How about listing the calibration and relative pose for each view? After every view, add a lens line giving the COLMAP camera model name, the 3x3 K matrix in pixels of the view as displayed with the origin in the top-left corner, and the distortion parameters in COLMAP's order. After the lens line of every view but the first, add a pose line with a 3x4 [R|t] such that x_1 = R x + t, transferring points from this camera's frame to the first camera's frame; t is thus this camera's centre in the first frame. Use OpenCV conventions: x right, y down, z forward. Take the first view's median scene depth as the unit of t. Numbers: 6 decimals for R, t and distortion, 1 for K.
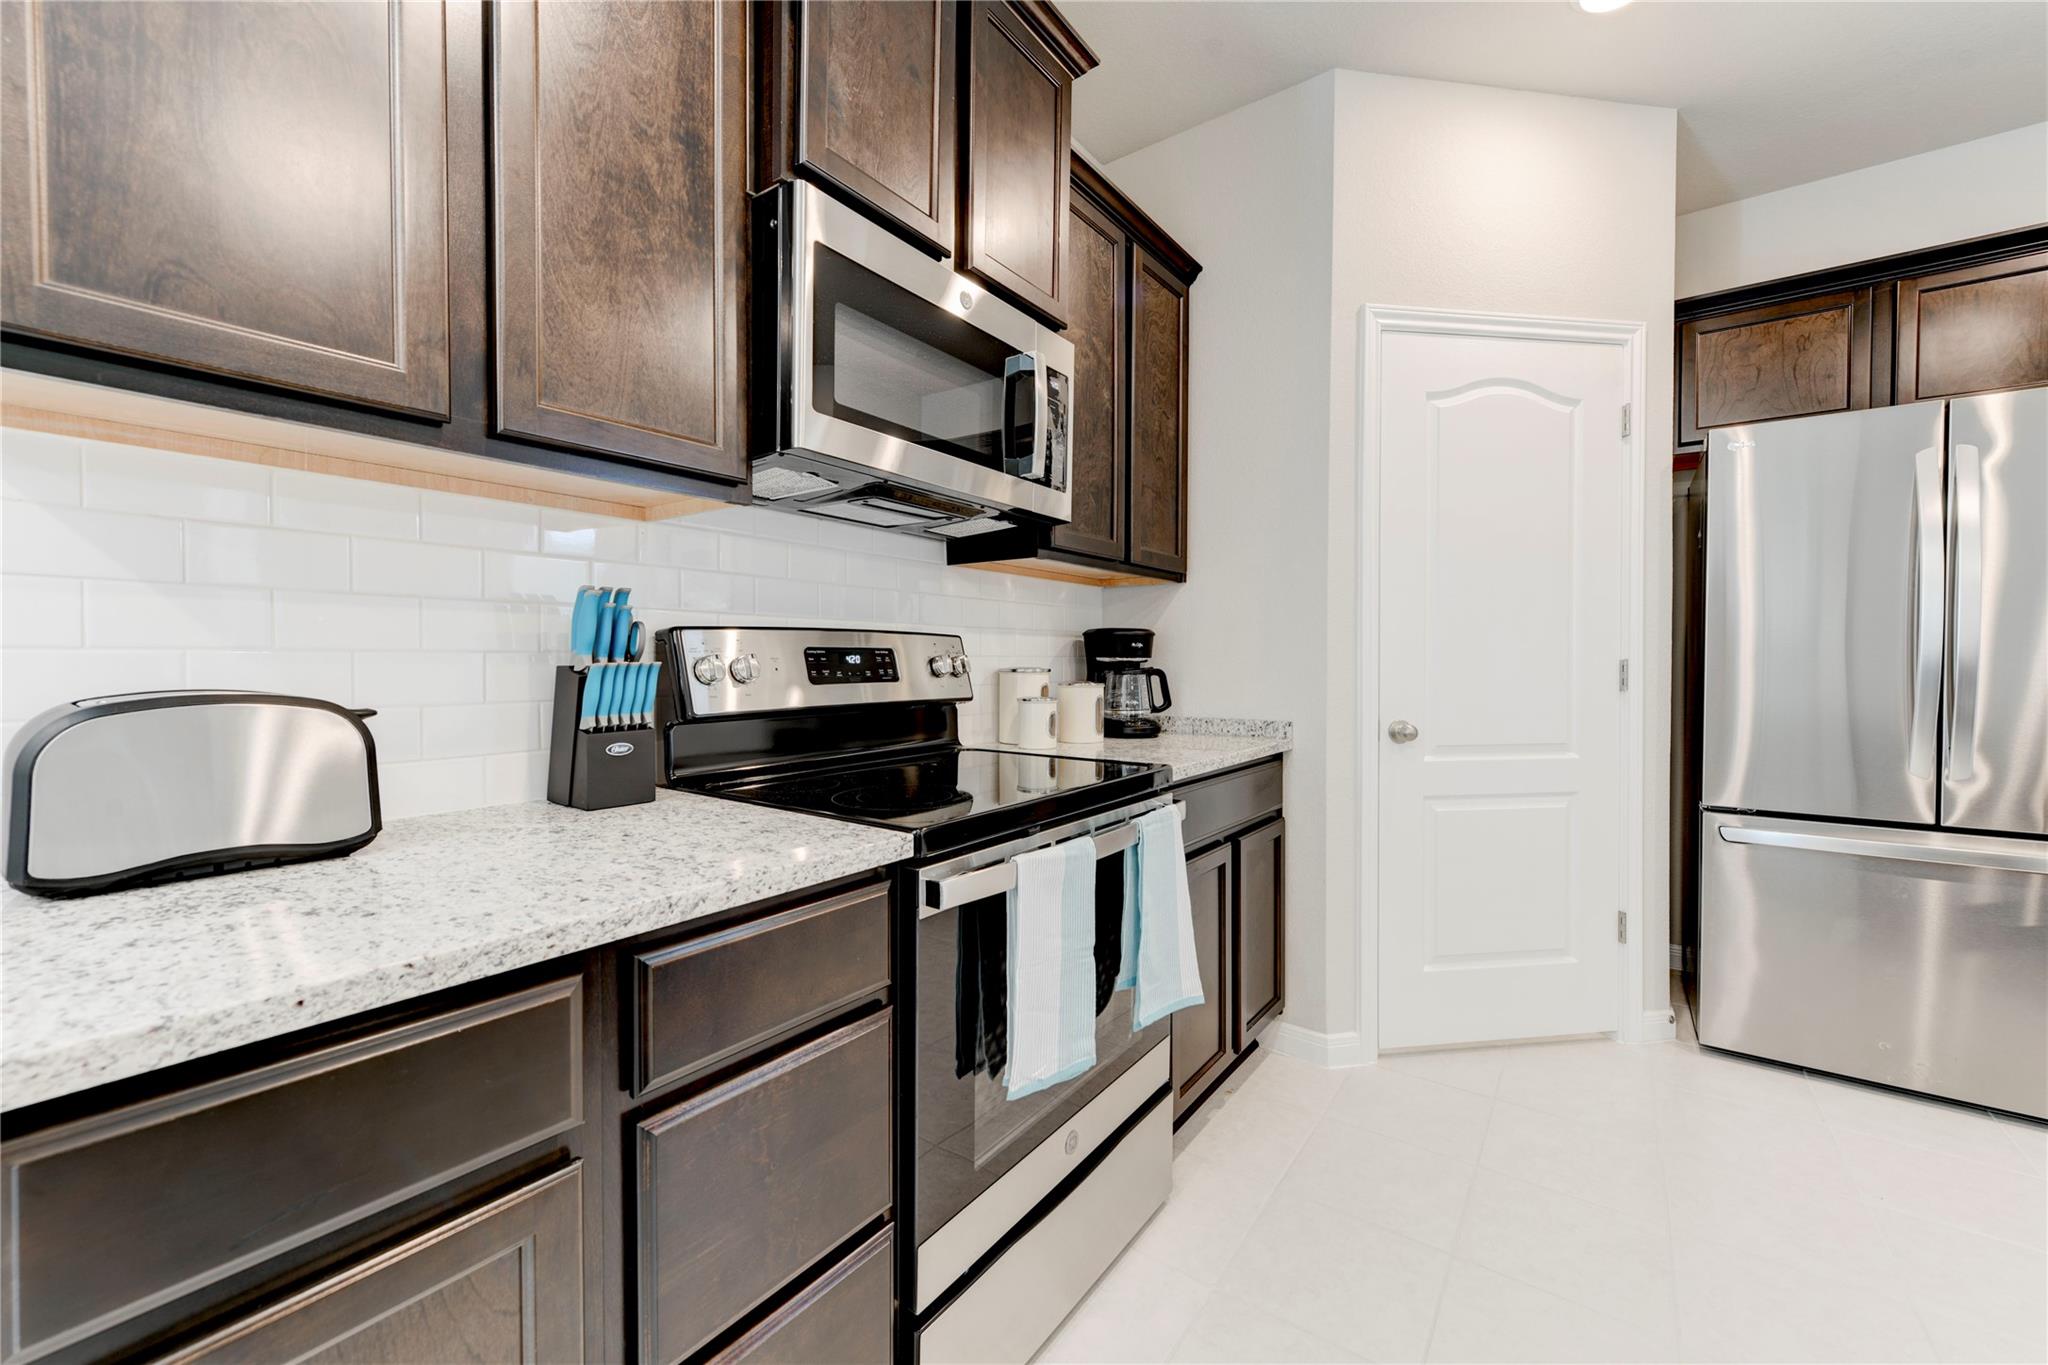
lens RADIAL K [[800.3, 0, 1032.1], [0, 800.3, 675.7], [0, 0, 1]] dist [0.008279, -0.002692]
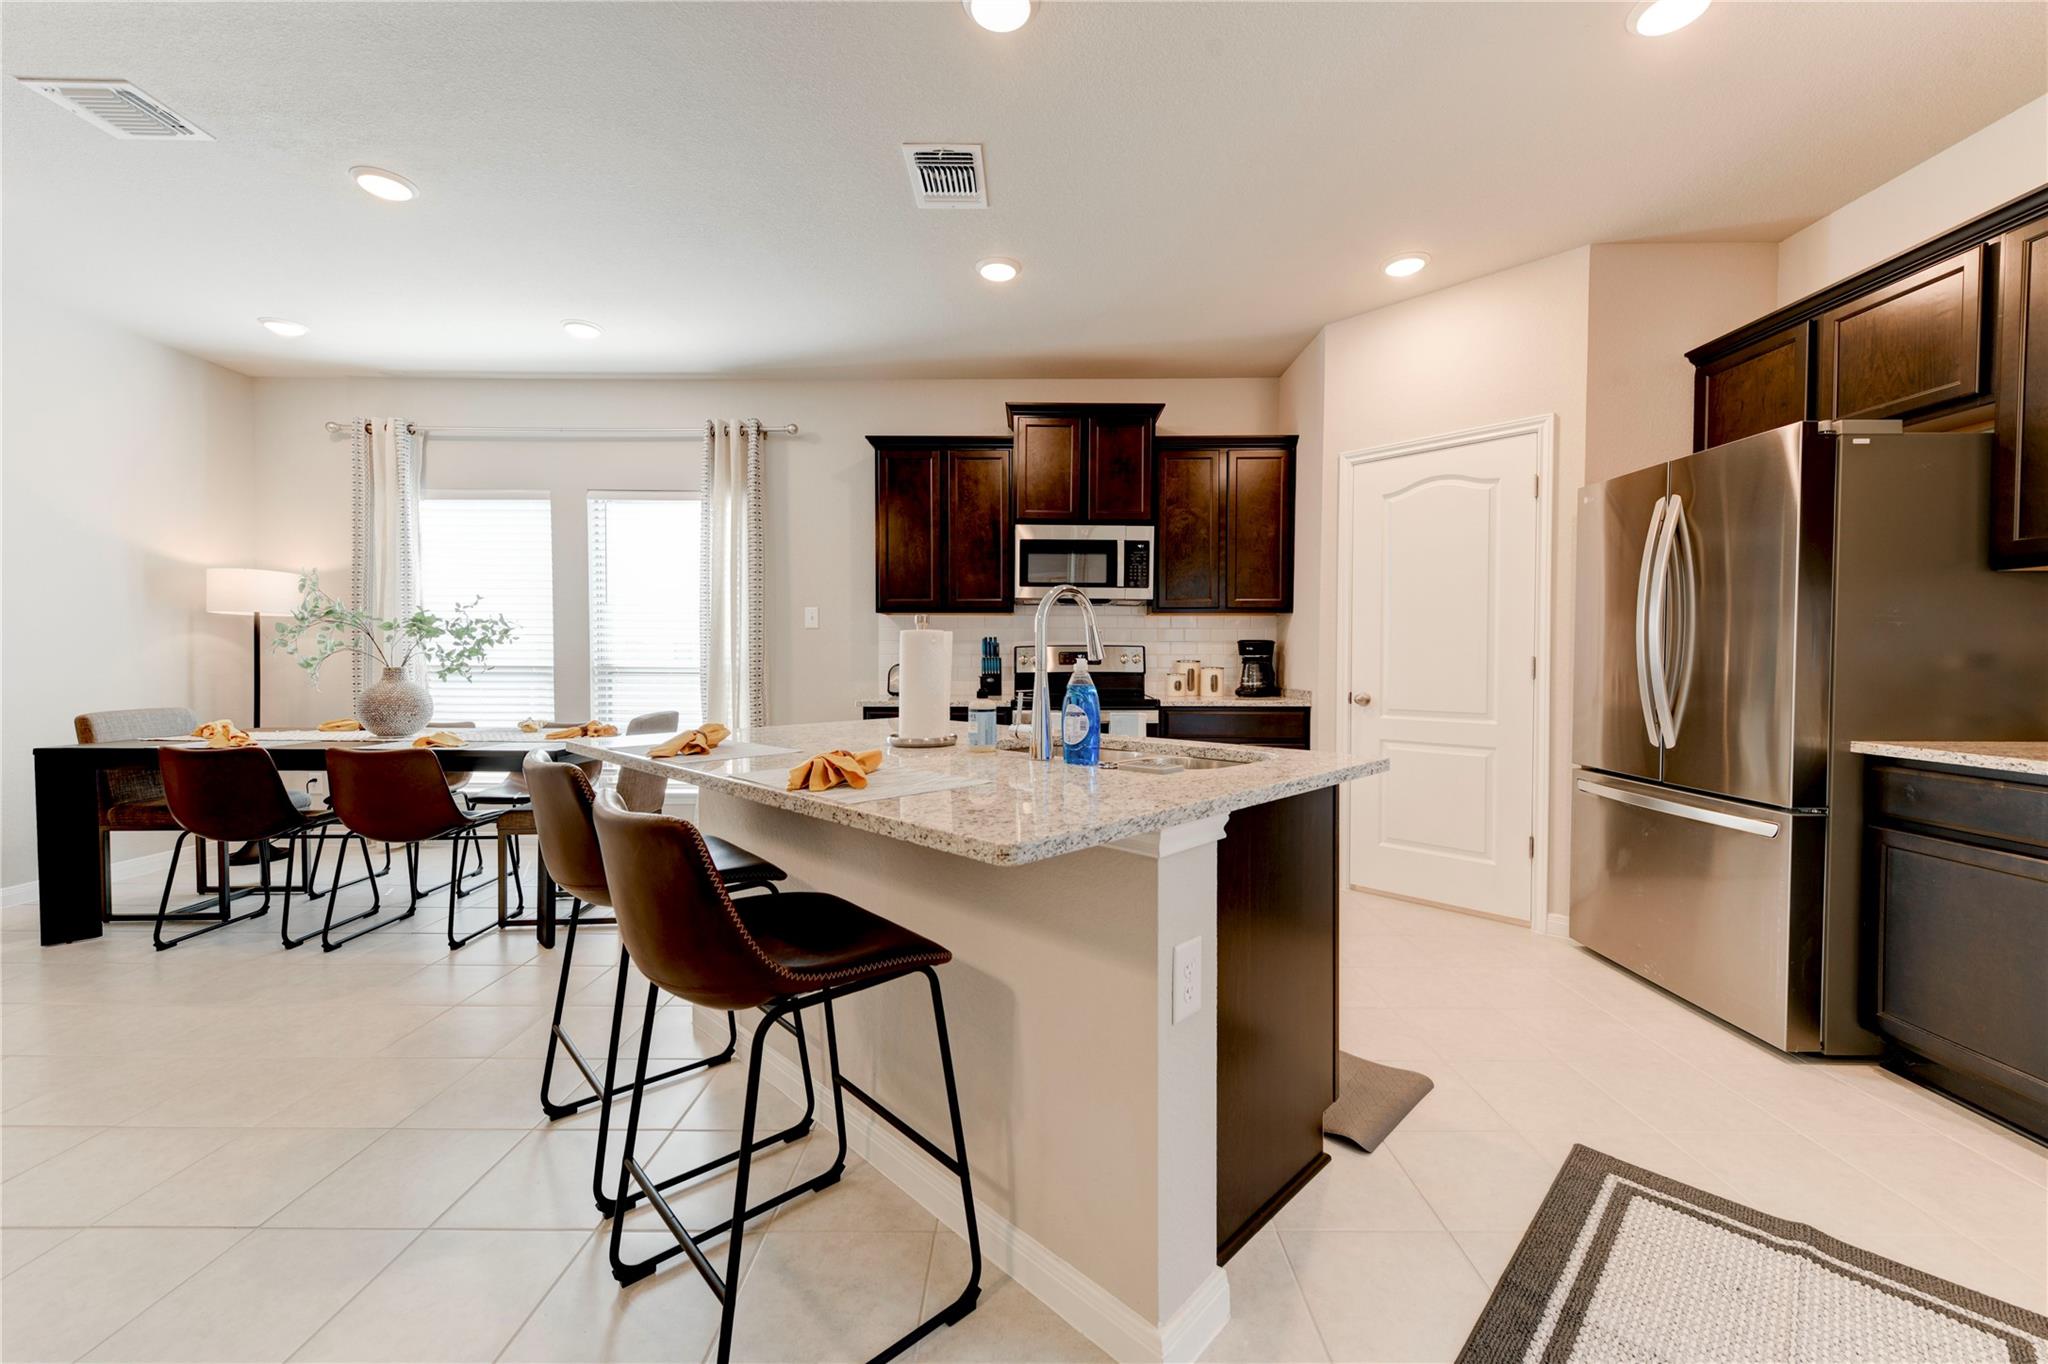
lens RADIAL K [[800.3, 0, 1032.1], [0, 800.3, 675.2], [0, 0, 1]] dist [0.008279, -0.002692]
pose [[0.583227, 0.020891, -0.812041, 1.490357], [-0.014754, 0.999777, 0.015124, 0.004653], [0.812175, 0.003160, 0.583405, -0.580932]]
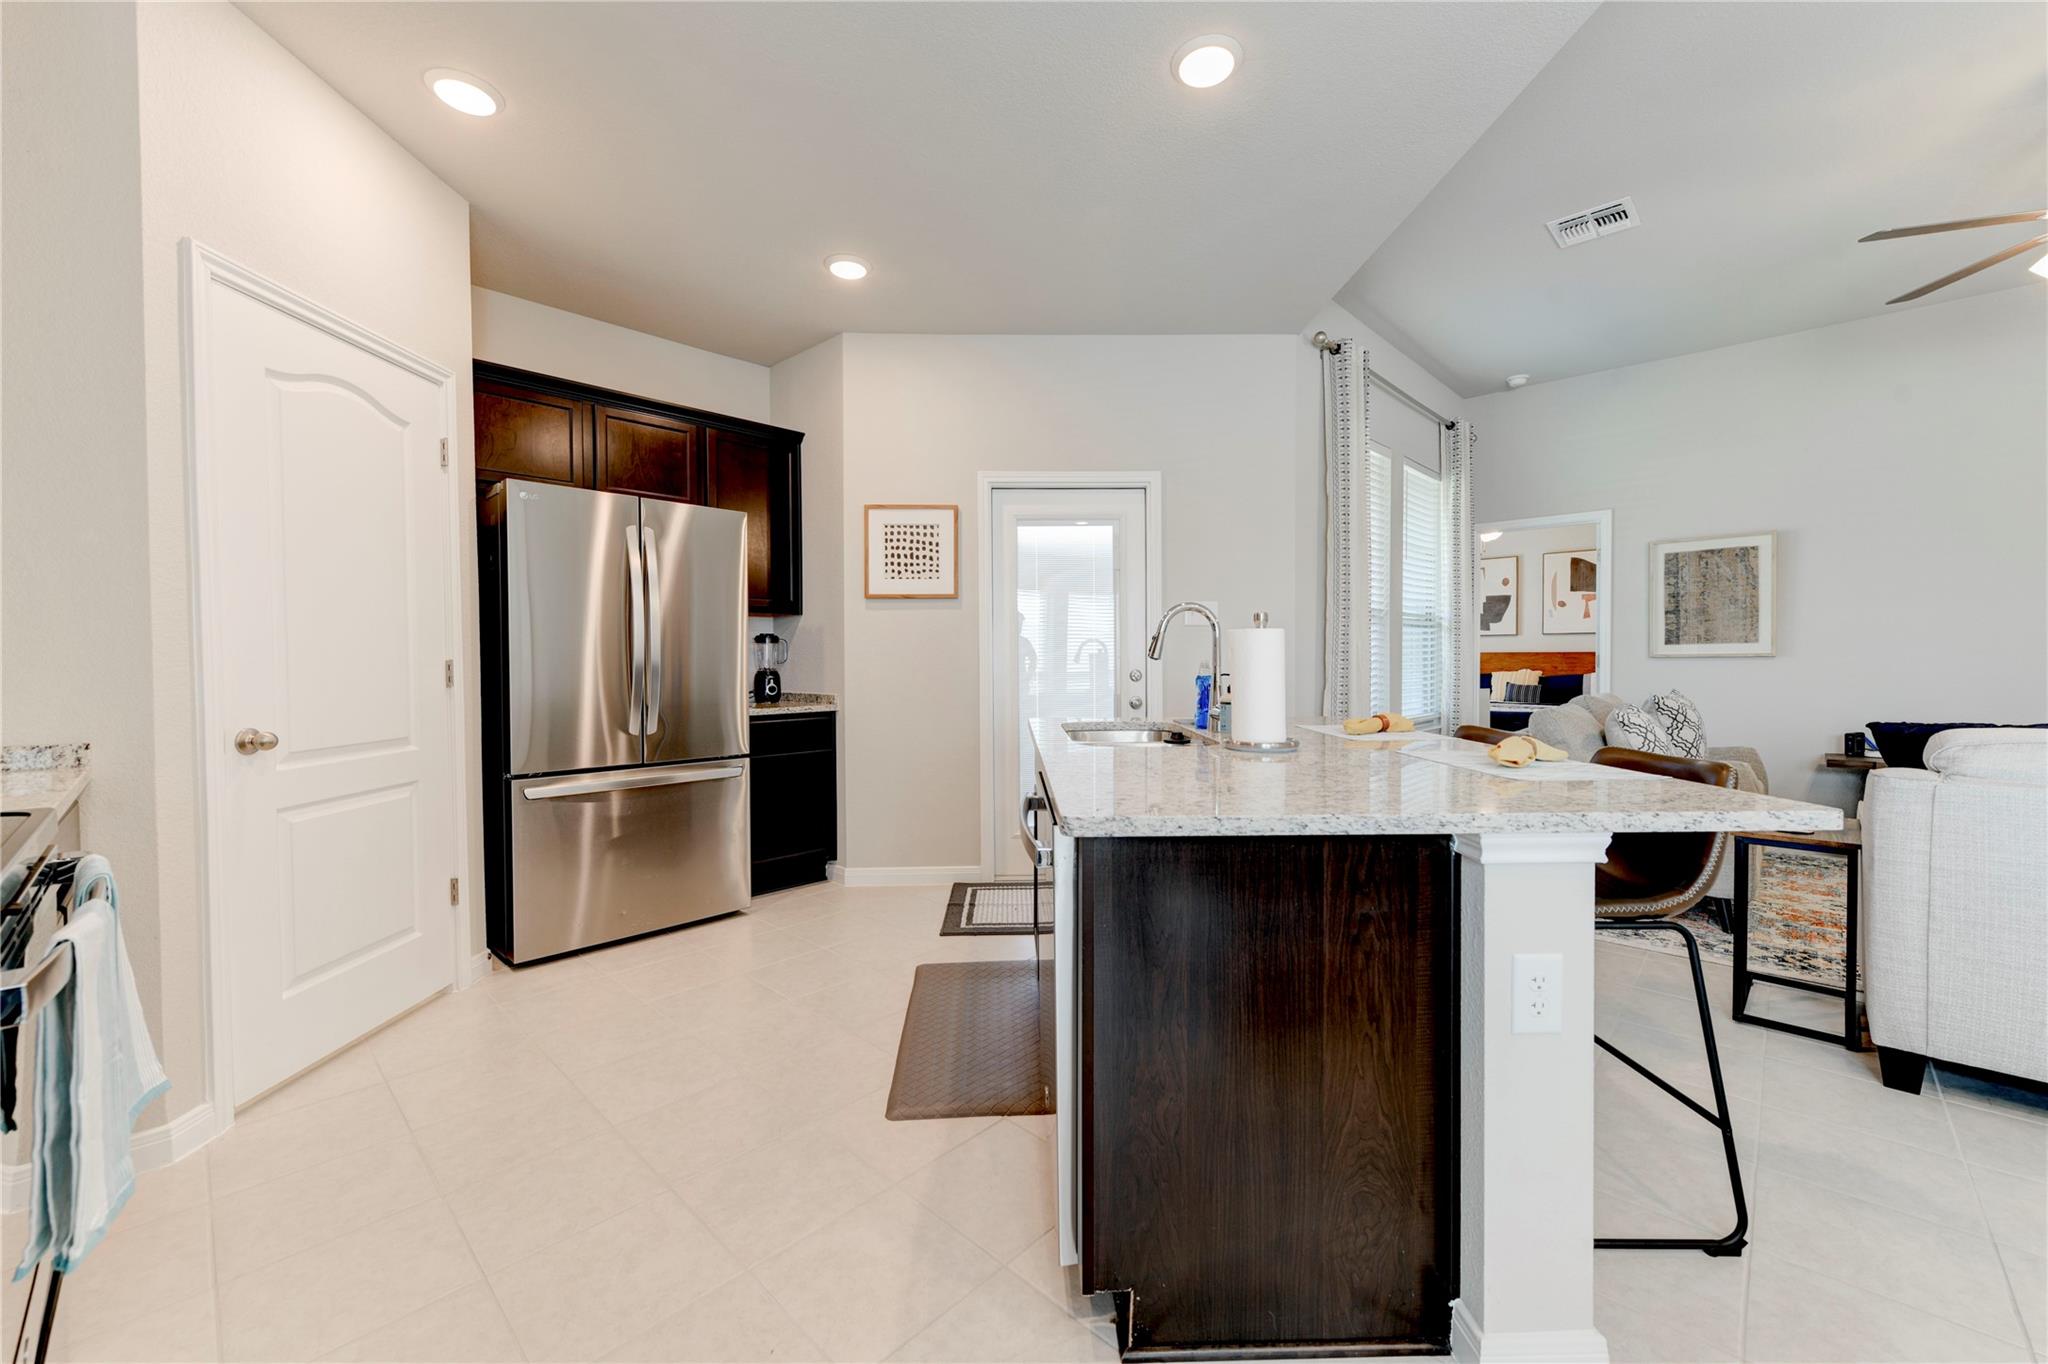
lens RADIAL K [[803.5, 0, 1032.1], [0, 803.5, 675.3], [0, 0, 1]] dist [0.008405, -0.002564]
pose [[0.130313, -0.019943, 0.991272, -0.329473], [0.021669, 0.999616, 0.017262, -0.000106], [-0.991236, 0.019230, 0.130696, 0.022189]]
